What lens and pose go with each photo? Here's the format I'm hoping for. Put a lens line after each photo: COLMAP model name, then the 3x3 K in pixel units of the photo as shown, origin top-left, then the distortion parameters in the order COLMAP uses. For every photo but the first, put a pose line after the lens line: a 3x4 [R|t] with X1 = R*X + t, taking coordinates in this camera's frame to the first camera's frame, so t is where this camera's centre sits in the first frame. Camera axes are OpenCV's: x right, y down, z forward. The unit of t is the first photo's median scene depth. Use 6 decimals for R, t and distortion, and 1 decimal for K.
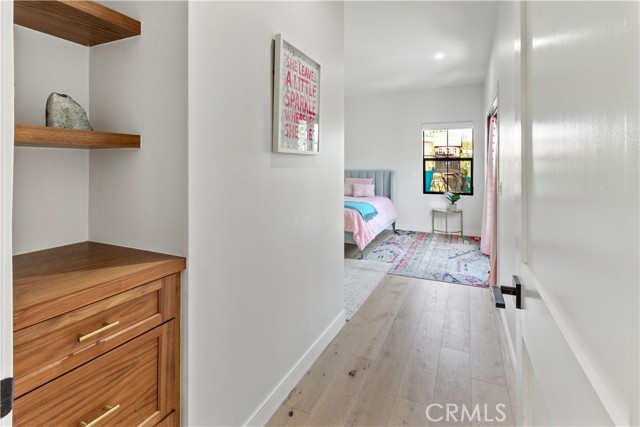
lens RADIAL K [[311.4, 0, 318.9], [0, 311.4, 167.8], [0, 0, 1]] dist [0.000154, -0.000061]
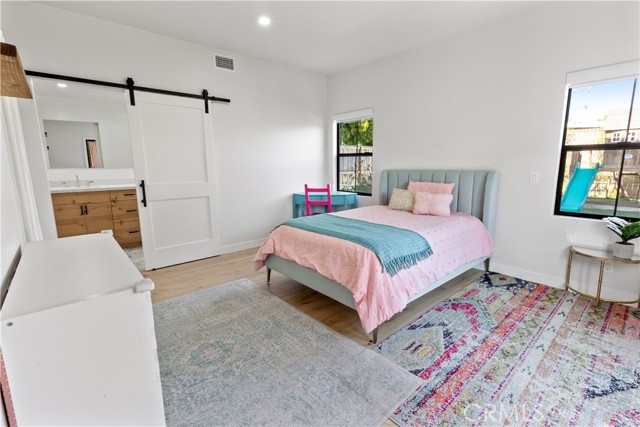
lens RADIAL K [[297.1, 0, 320.0], [0, 297.1, 213.5], [0, 0, 1]] dist [0.001696, 0.000505]
pose [[0.919163, 0.054056, -0.390150, 0.173864], [0.008496, 0.987586, 0.156850, -0.000910], [0.393785, -0.147485, 0.907293, 0.400813]]
